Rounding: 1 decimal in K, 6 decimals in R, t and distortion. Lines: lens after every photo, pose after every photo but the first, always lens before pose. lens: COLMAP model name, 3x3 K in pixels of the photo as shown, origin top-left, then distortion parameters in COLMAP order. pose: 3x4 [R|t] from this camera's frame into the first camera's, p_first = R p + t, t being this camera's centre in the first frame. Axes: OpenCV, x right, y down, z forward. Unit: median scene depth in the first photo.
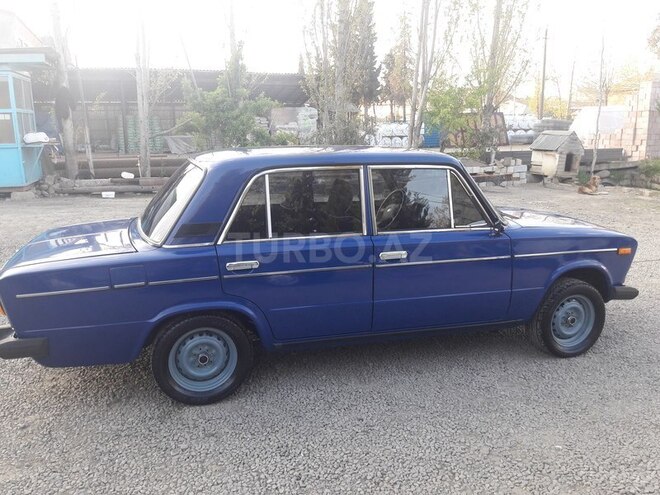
lens RADIAL K [[568.8, 0, 332.0], [0, 568.8, 243.9], [0, 0, 1]] dist [0.040893, -0.094278]
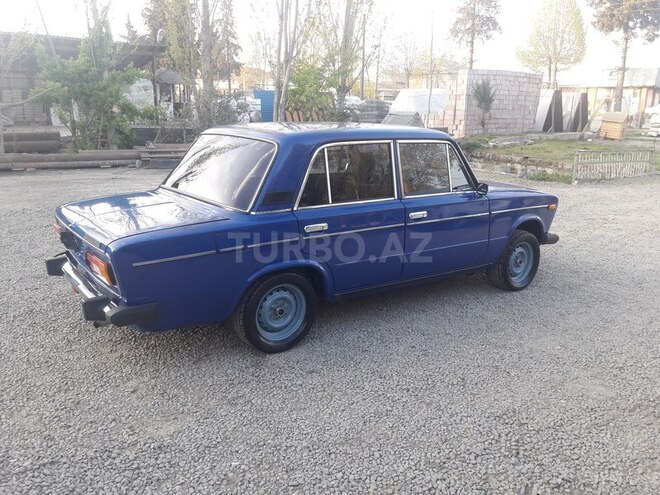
lens RADIAL K [[568.8, 0, 328.7], [0, 568.8, 248.5], [0, 0, 1]] dist [0.040893, -0.094278]
pose [[0.942510, -0.057260, 0.329235, -0.432836], [0.041153, 0.997600, 0.055691, 0.014601], [-0.331633, -0.038940, 0.942604, -0.079472]]
